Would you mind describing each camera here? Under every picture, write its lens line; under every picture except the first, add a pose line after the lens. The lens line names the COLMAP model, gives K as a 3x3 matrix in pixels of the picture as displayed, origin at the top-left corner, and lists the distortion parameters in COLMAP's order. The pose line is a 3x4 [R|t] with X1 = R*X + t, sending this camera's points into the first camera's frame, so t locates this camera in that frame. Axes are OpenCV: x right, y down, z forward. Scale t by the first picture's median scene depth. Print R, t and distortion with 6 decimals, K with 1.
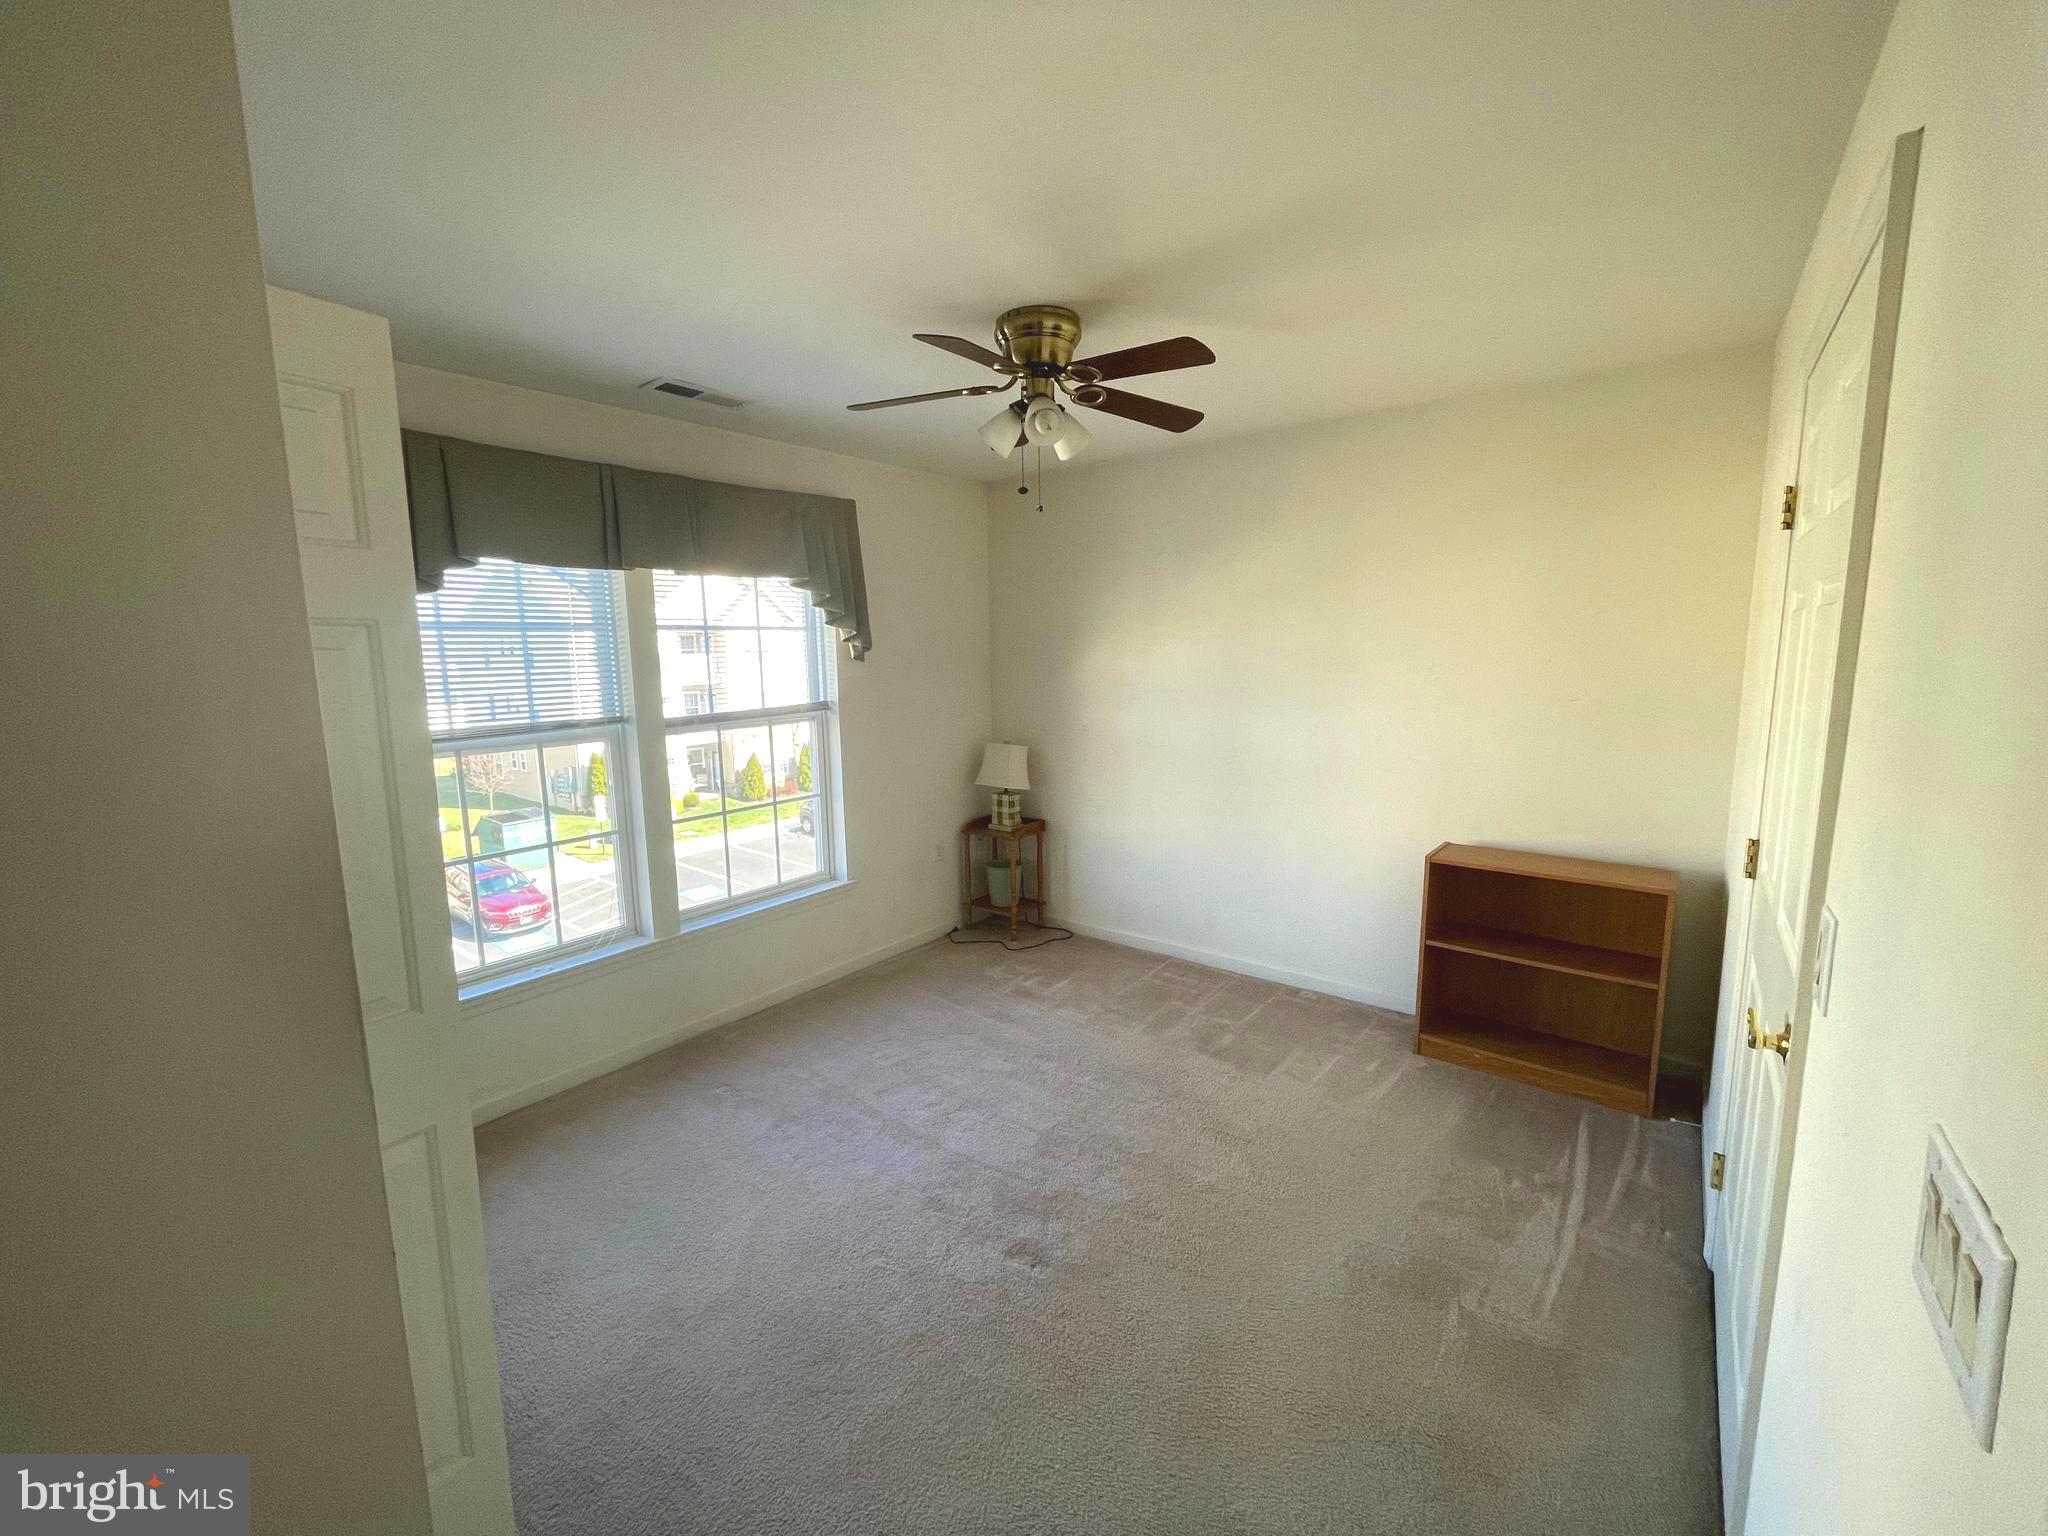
lens RADIAL K [[824.3, 0, 1020.7], [0, 824.3, 764.8], [0, 0, 1]] dist [-0.002017, -0.000406]
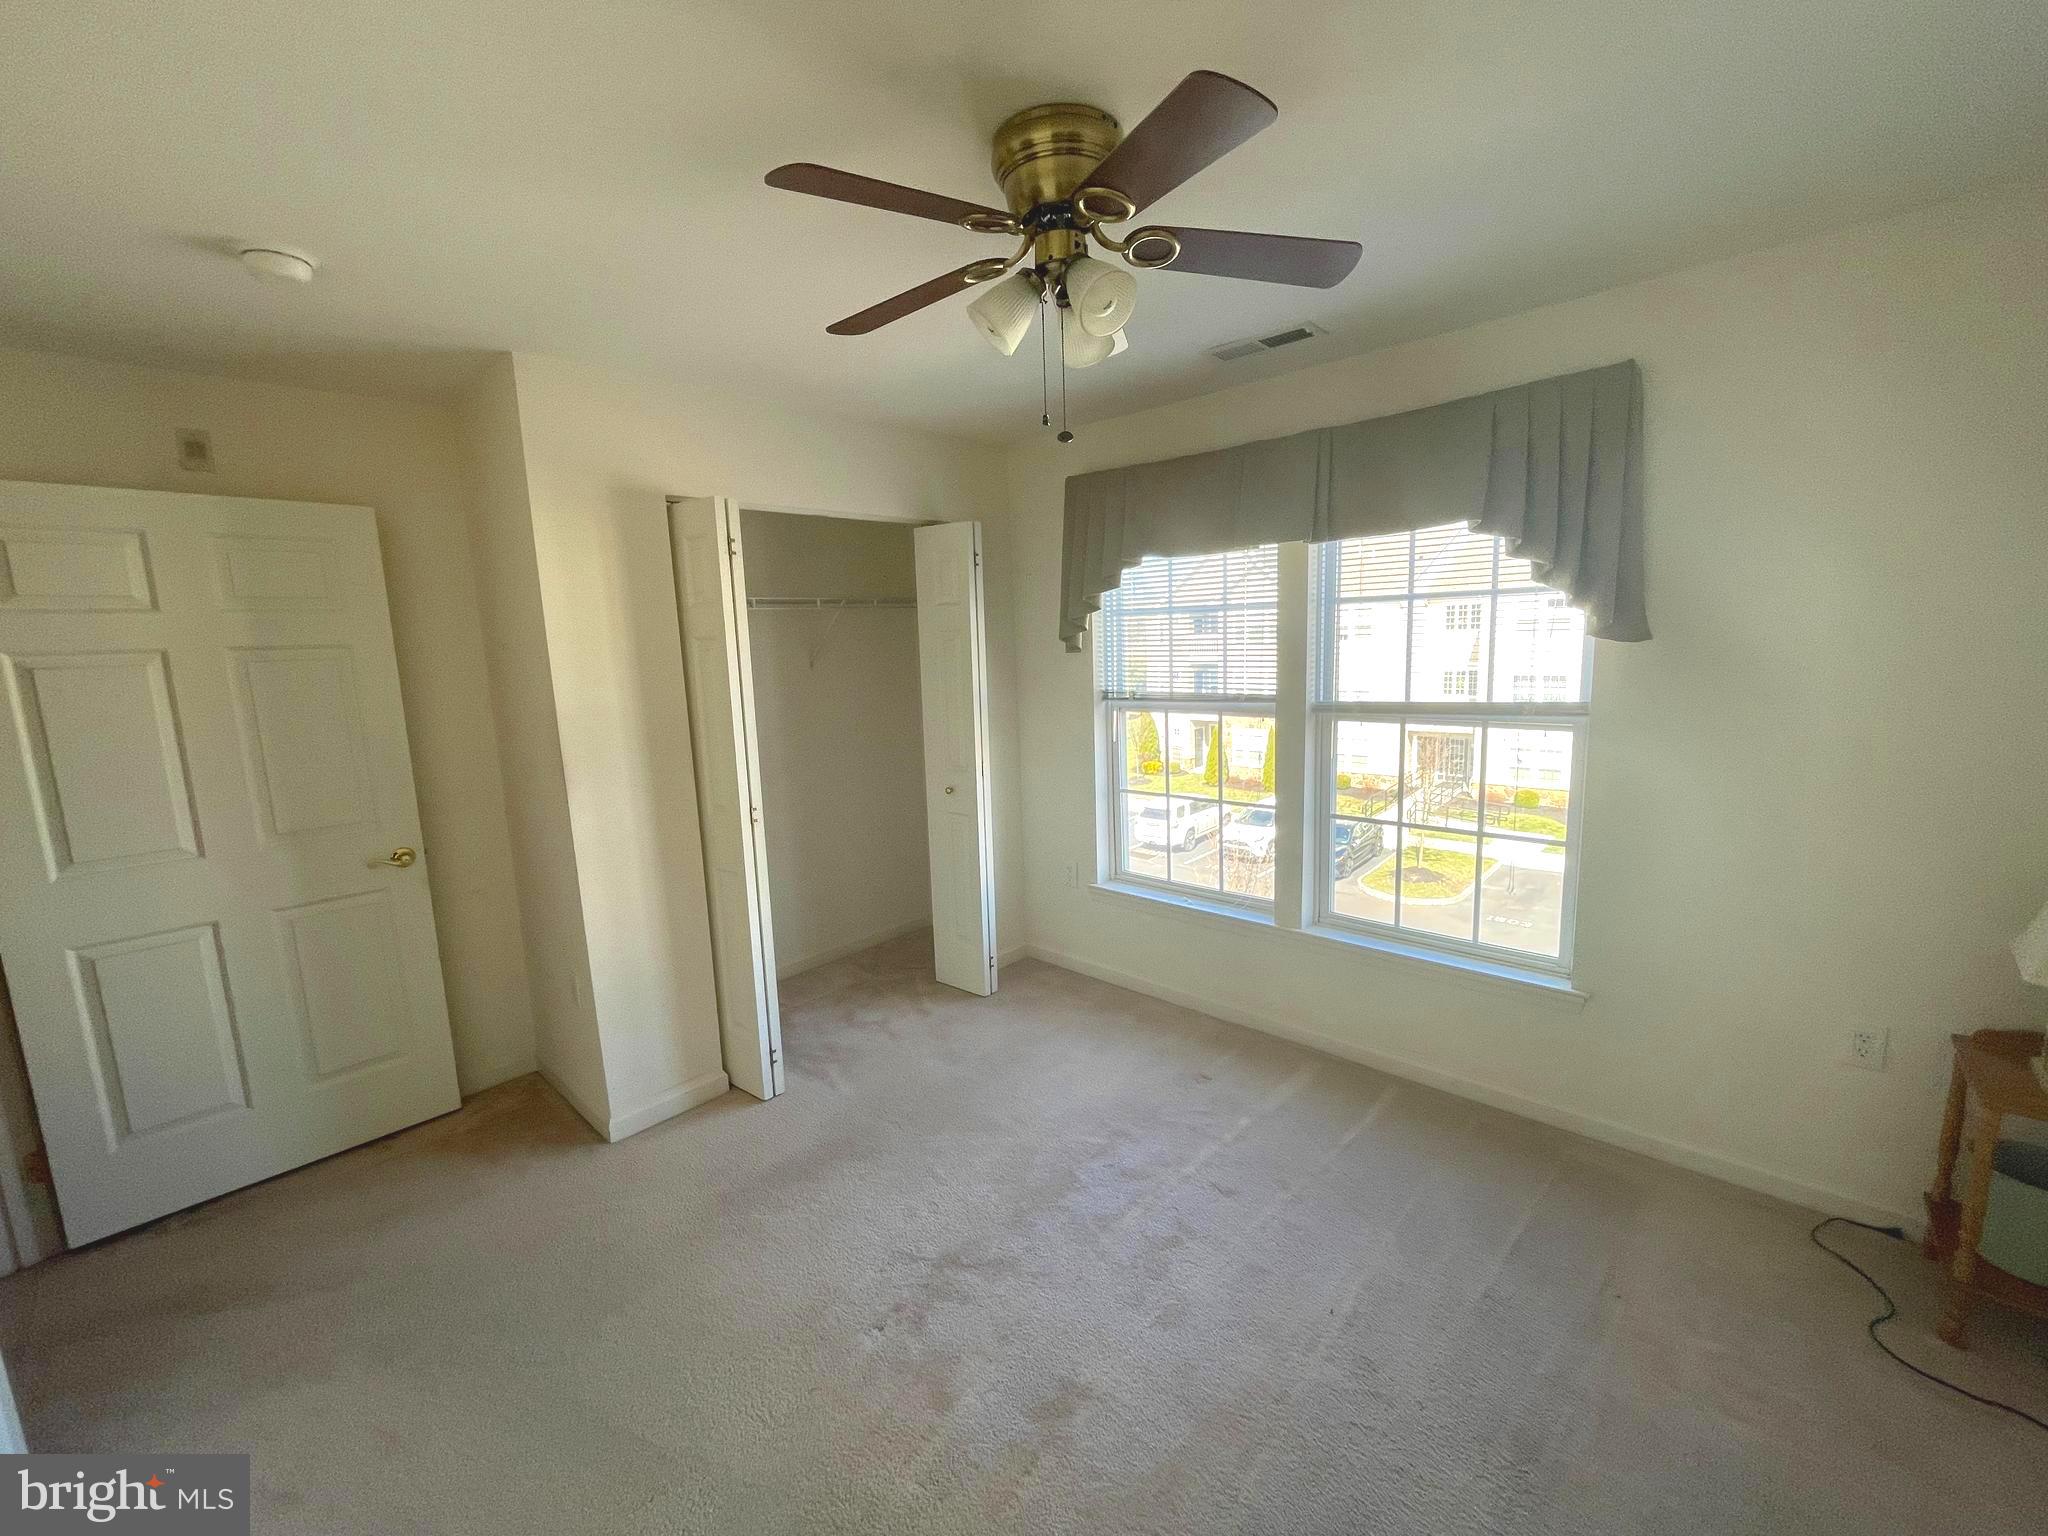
lens RADIAL K [[824.3, 0, 1020.7], [0, 824.3, 764.8], [0, 0, 1]] dist [-0.002017, -0.000406]
pose [[-0.086254, 0.169644, -0.981724, 0.520904], [-0.104969, 0.978364, 0.178286, -0.117973], [0.990728, 0.118429, -0.066580, 0.753727]]
